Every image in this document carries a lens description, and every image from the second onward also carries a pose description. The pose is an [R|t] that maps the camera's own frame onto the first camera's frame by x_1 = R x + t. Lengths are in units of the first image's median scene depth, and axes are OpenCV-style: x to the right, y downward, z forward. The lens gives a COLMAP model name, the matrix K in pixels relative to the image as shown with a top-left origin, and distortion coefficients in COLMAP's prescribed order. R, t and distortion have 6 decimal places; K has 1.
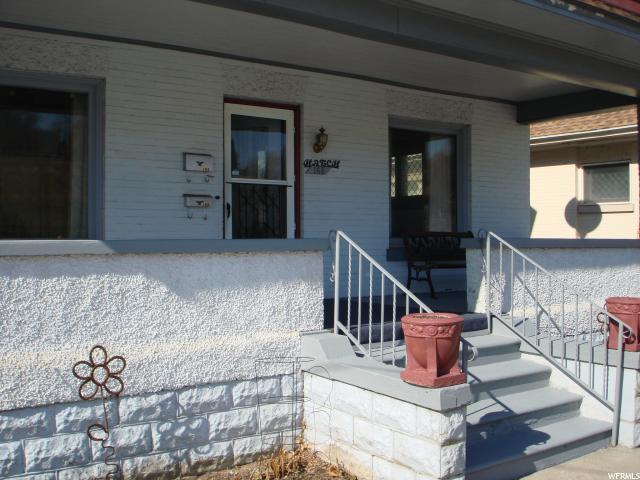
lens RADIAL K [[711.2, 0, 320.0], [0, 711.2, 240.0], [0, 0, 1]] dist [-0.127702, -0.013386]
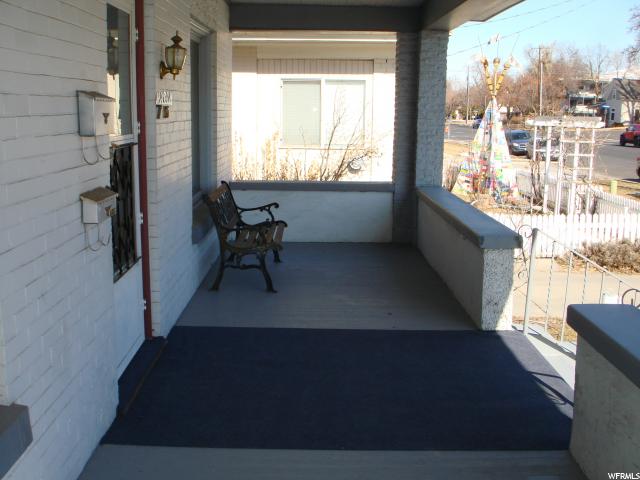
lens RADIAL K [[711.2, 0, 320.0], [0, 711.2, 240.0], [0, 0, 1]] dist [-0.127702, -0.013386]
pose [[0.565755, -0.138495, 0.812859, -0.396558], [-0.019381, 0.983288, 0.181022, -0.102597], [-0.824346, -0.118168, 0.553616, 0.593352]]
